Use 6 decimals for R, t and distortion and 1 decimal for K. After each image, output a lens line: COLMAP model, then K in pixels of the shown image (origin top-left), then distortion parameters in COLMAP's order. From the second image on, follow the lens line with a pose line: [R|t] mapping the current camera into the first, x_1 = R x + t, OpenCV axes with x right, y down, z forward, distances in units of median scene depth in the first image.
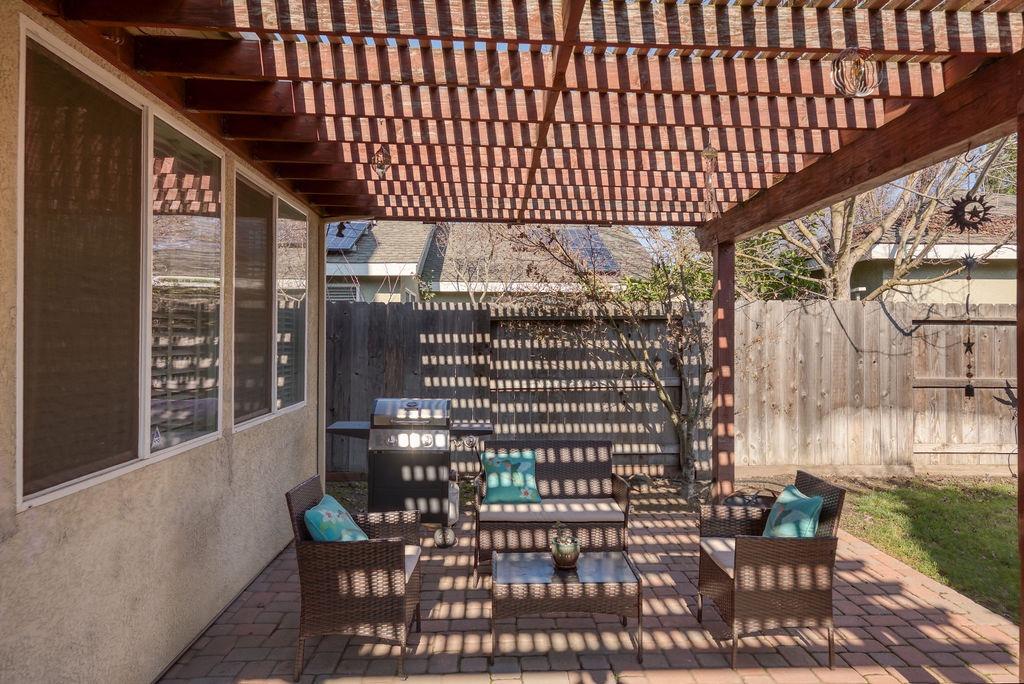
lens RADIAL K [[650.8, 0, 521.9], [0, 650.8, 331.6], [0, 0, 1]] dist [0.007367, -0.006819]
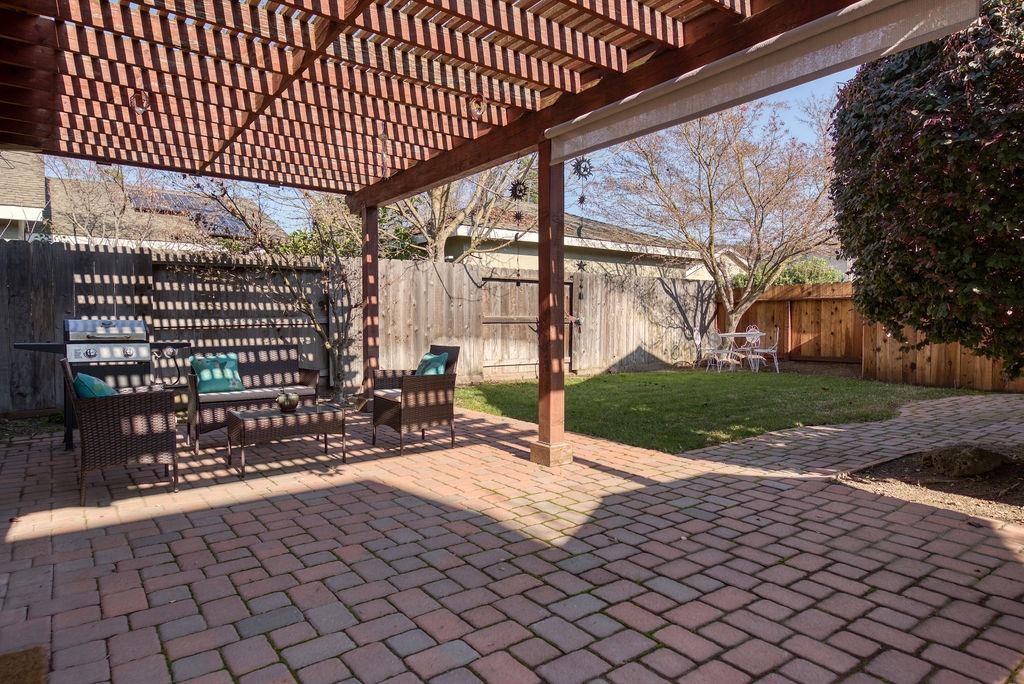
lens RADIAL K [[594.5, 0, 512.9], [0, 594.5, 340.5], [0, 0, 1]] dist [0.007196, 0.003534]
pose [[0.821227, -0.028650, 0.569881, -0.126518], [0.002555, 0.998913, 0.046536, 0.065609], [-0.570595, -0.036761, 0.820408, -0.166236]]
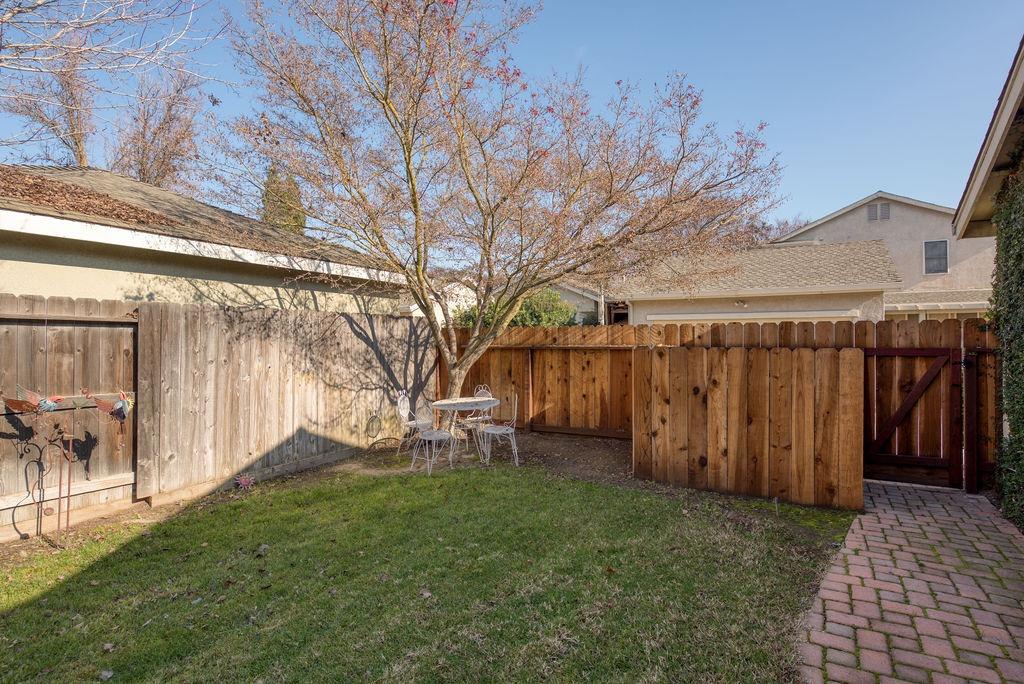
lens RADIAL K [[523.4, 0, 518.9], [0, 523.4, 339.7], [0, 0, 1]] dist [0.001454, -0.008887]
pose [[0.513524, -0.010688, 0.858008, 0.587240], [-0.003768, 0.999885, 0.014710, -0.004710], [-0.858067, -0.010787, 0.513425, 0.266751]]
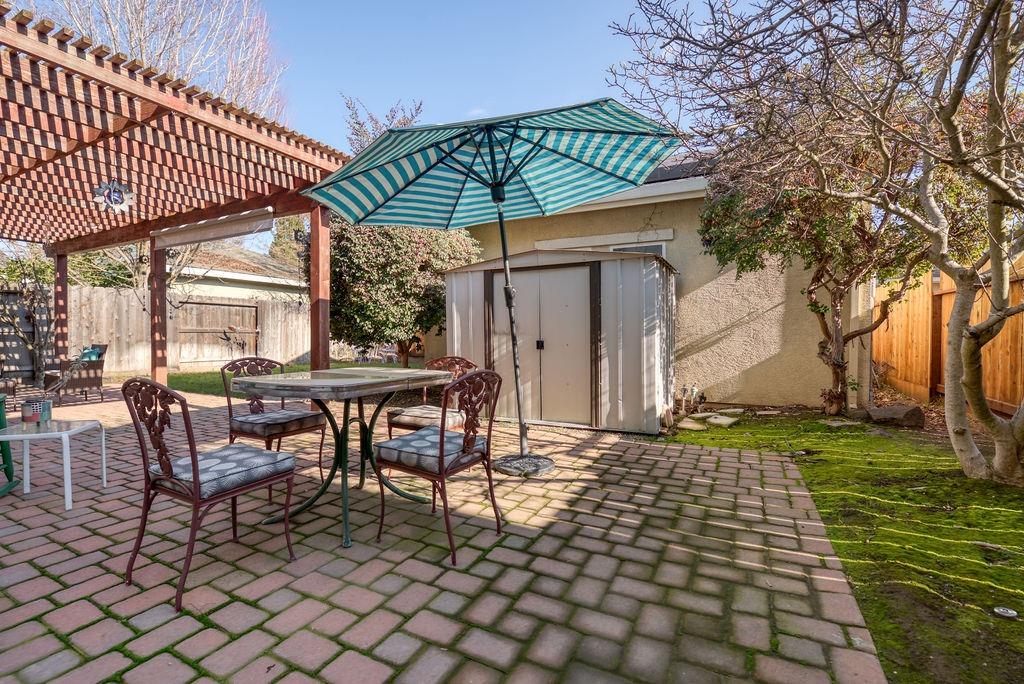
lens RADIAL K [[447.2, 0, 509.0], [0, 447.2, 342.5], [0, 0, 1]] dist [-0.023995, -0.001325]
pose [[0.477586, -0.023176, 0.878279, -0.175268], [-0.011023, 0.999415, 0.032366, 0.062134], [-0.878516, -0.025139, 0.477051, -0.698948]]
